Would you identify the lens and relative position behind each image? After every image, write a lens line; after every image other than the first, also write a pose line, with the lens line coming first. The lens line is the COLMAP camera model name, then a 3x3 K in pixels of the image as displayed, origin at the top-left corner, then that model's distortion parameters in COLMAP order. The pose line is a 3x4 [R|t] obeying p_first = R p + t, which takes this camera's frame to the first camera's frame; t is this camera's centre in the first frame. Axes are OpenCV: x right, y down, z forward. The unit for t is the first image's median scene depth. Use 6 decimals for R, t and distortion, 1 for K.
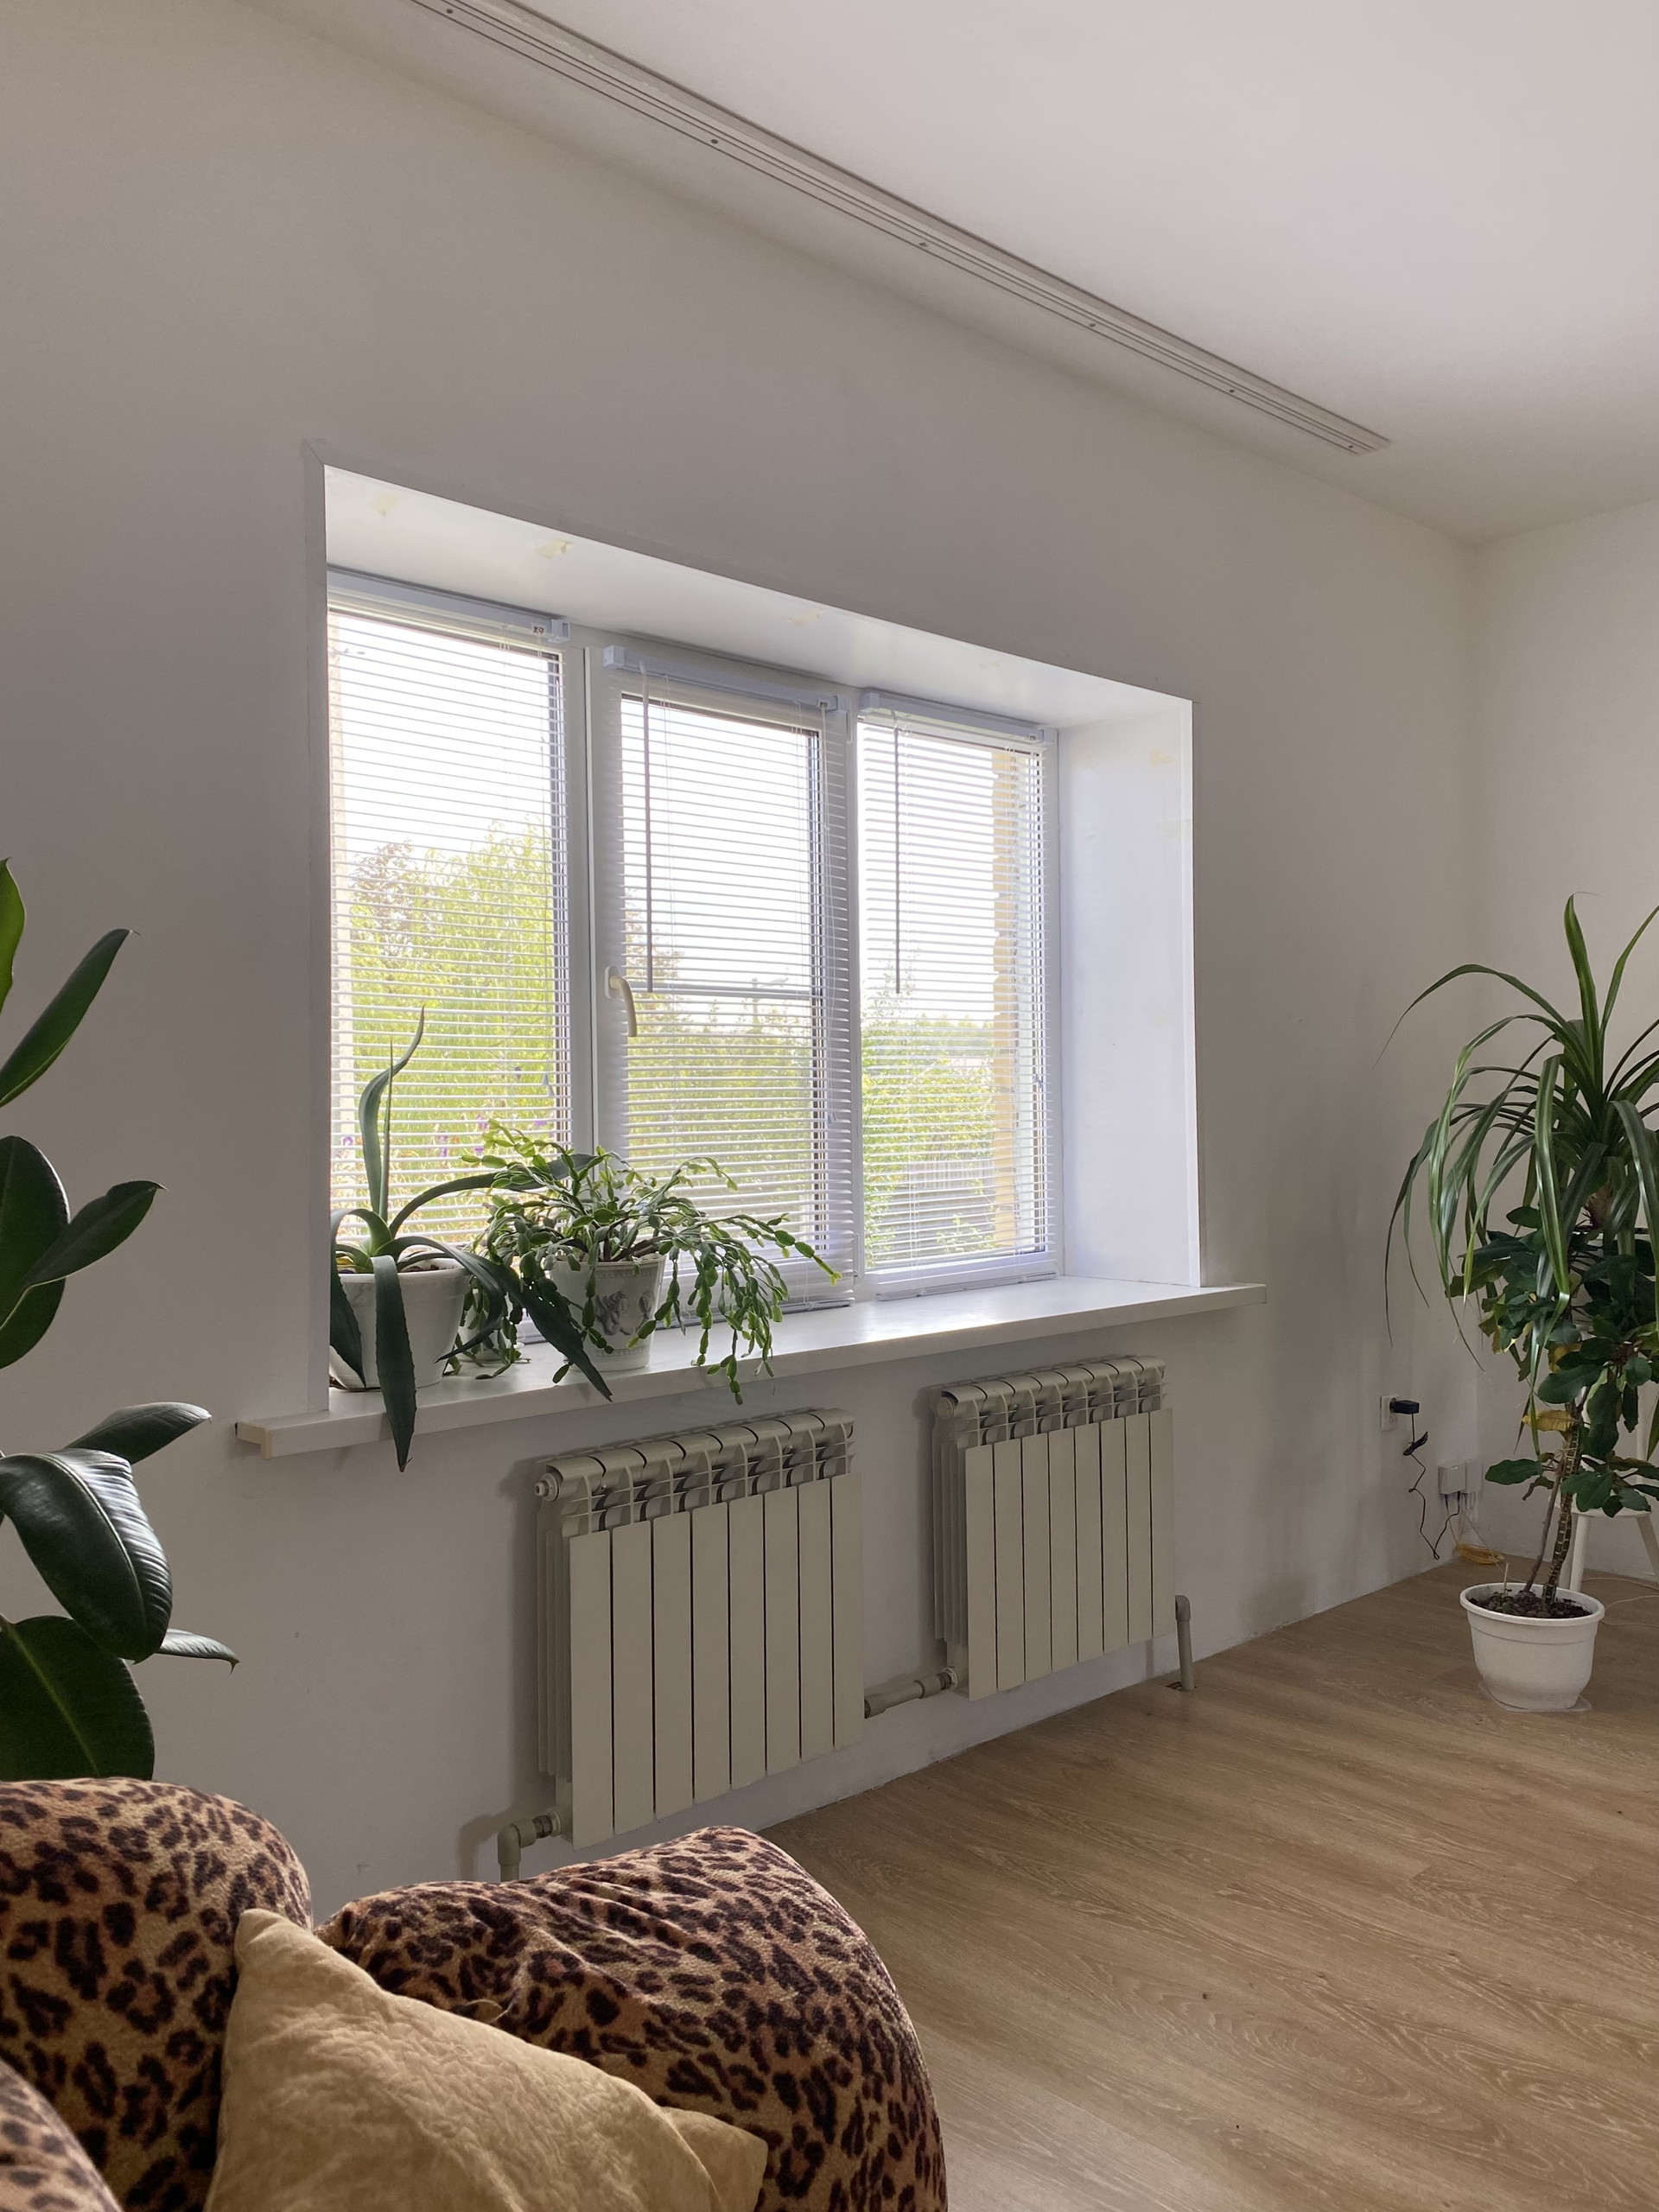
lens RADIAL K [[1696.1, 0, 849.7], [0, 1696.1, 1108.7], [0, 0, 1]] dist [0.047026, -0.024484]
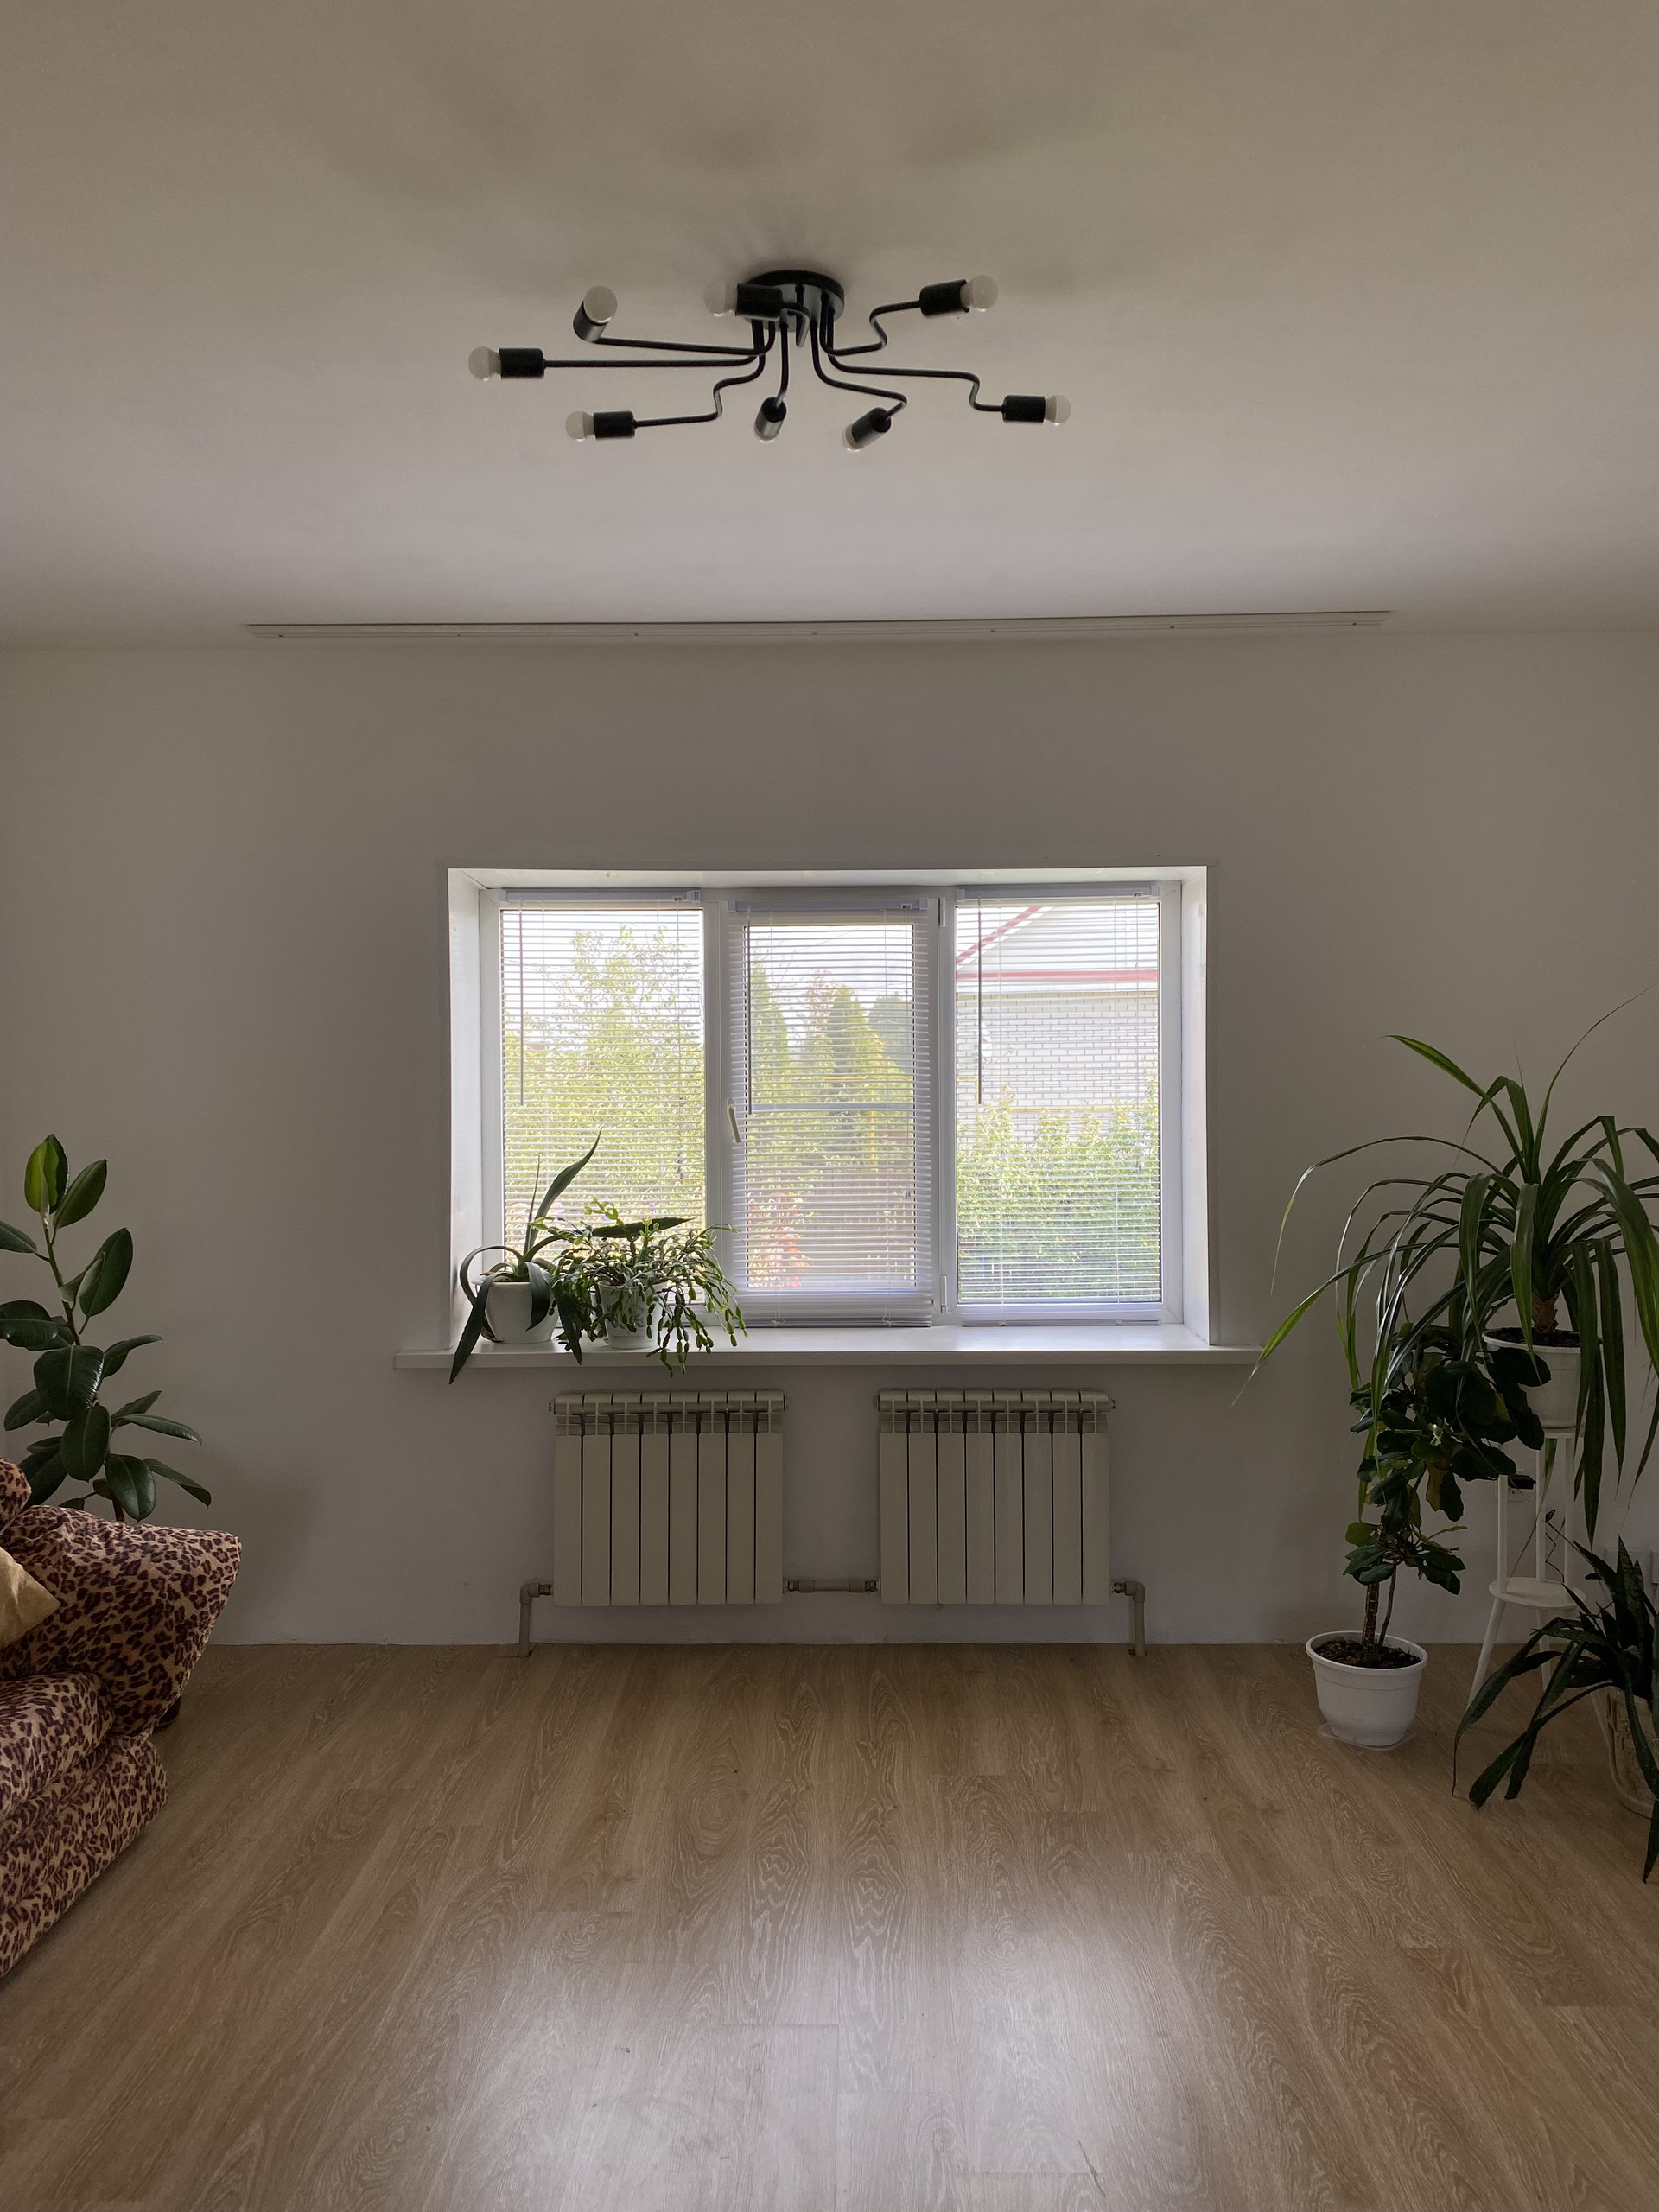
lens RADIAL K [[1696.1, 0, 851.2], [0, 1696.1, 1101.6], [0, 0, 1]] dist [0.047026, -0.024484]
pose [[0.720141, 0.022659, -0.693458, 1.137784], [-0.001322, 0.999510, 0.031287, -0.140893], [0.693827, -0.021615, 0.719817, -0.069382]]
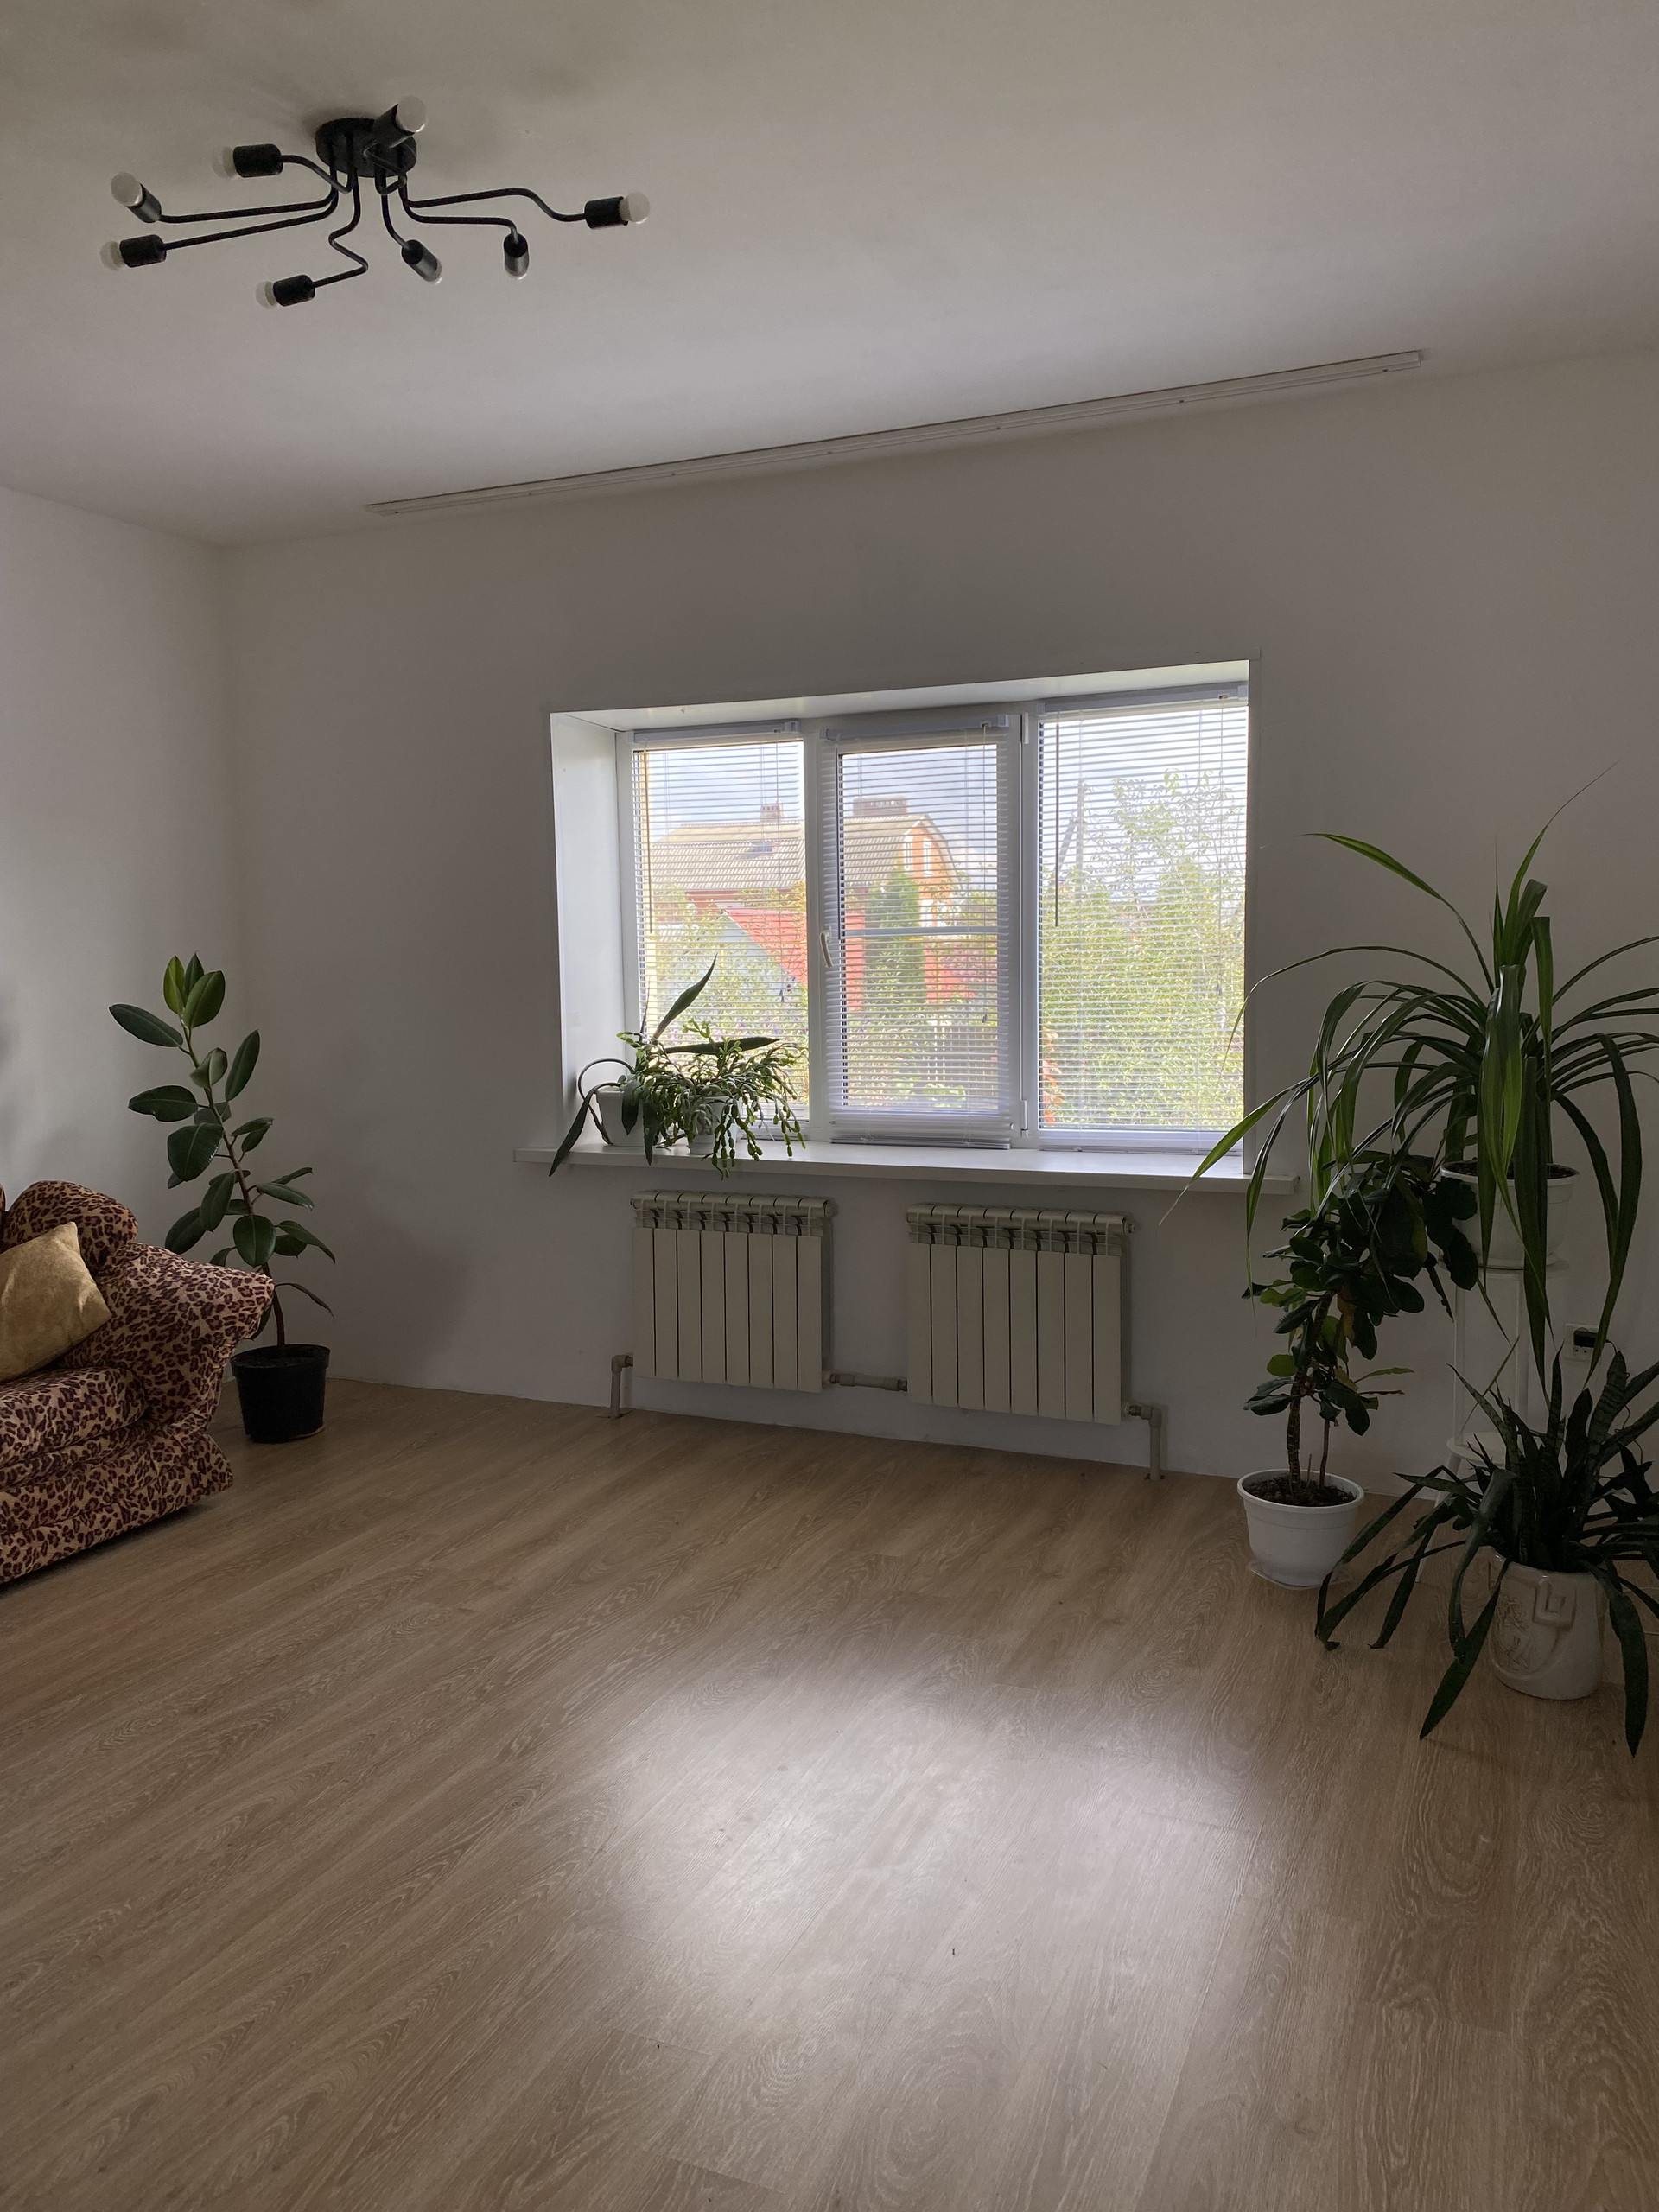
lens RADIAL K [[1696.1, 0, 849.1], [0, 1696.1, 1111.8], [0, 0, 1]] dist [0.047026, -0.024484]
pose [[0.395559, 0.102720, -0.912678, 1.526333], [0.016269, 0.992787, 0.118787, -0.104154], [0.918297, -0.061835, 0.391034, 0.394901]]
